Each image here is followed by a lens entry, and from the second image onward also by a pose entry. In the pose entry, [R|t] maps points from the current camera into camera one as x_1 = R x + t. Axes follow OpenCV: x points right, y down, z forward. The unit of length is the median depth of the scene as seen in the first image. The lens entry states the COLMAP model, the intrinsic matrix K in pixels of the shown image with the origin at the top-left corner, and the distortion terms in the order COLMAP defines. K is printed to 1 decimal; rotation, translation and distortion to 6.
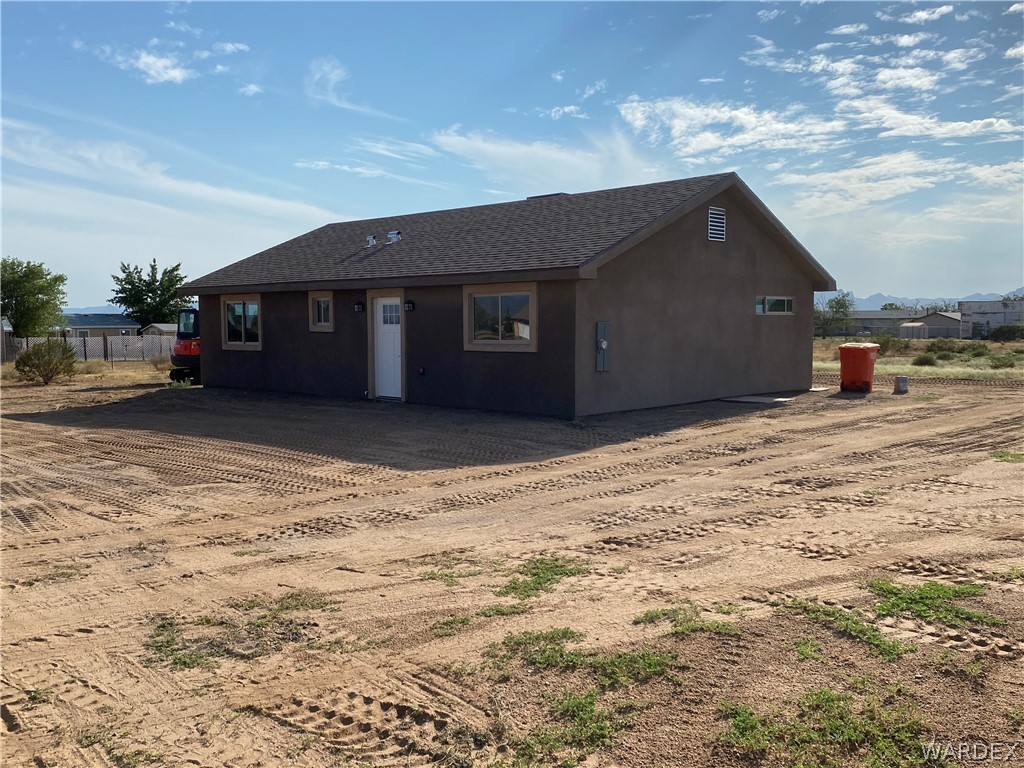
lens RADIAL K [[894.8, 0, 512.0], [0, 894.8, 384.0], [0, 0, 1]] dist [-0.004690, -0.047286]
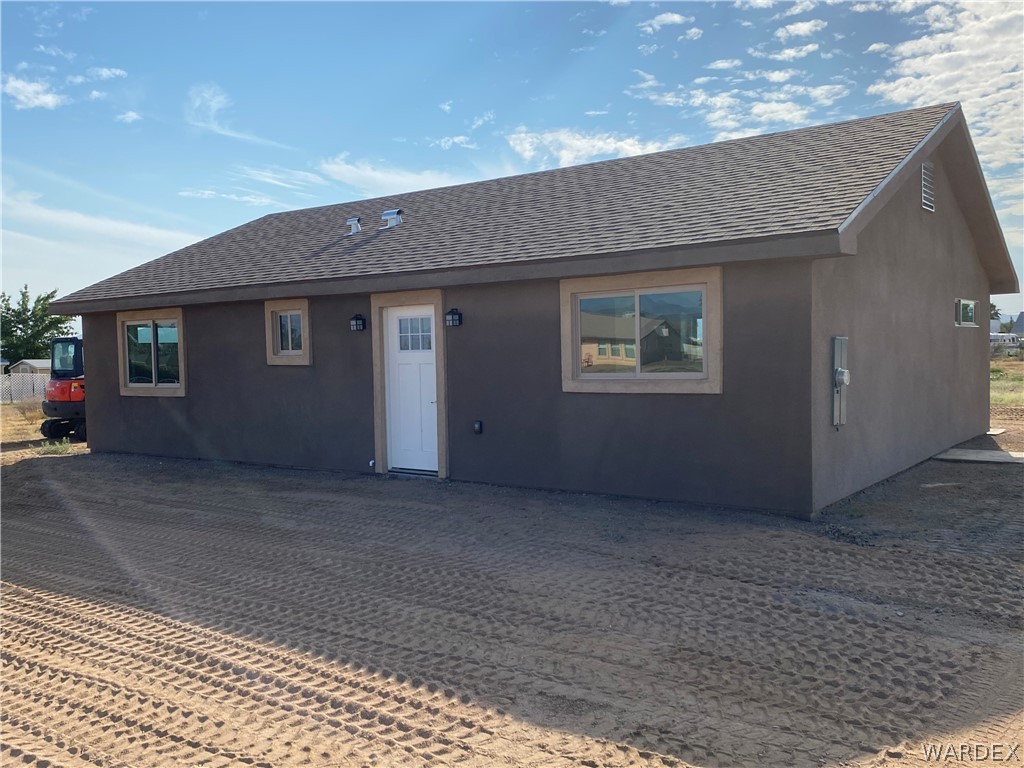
lens RADIAL K [[894.8, 0, 512.0], [0, 894.8, 384.0], [0, 0, 1]] dist [-0.004690, -0.047286]
pose [[0.993053, -0.023847, 0.115230, -0.123275], [0.027415, 0.999189, -0.029482, -0.021155], [-0.114433, 0.032436, 0.992901, 0.342165]]
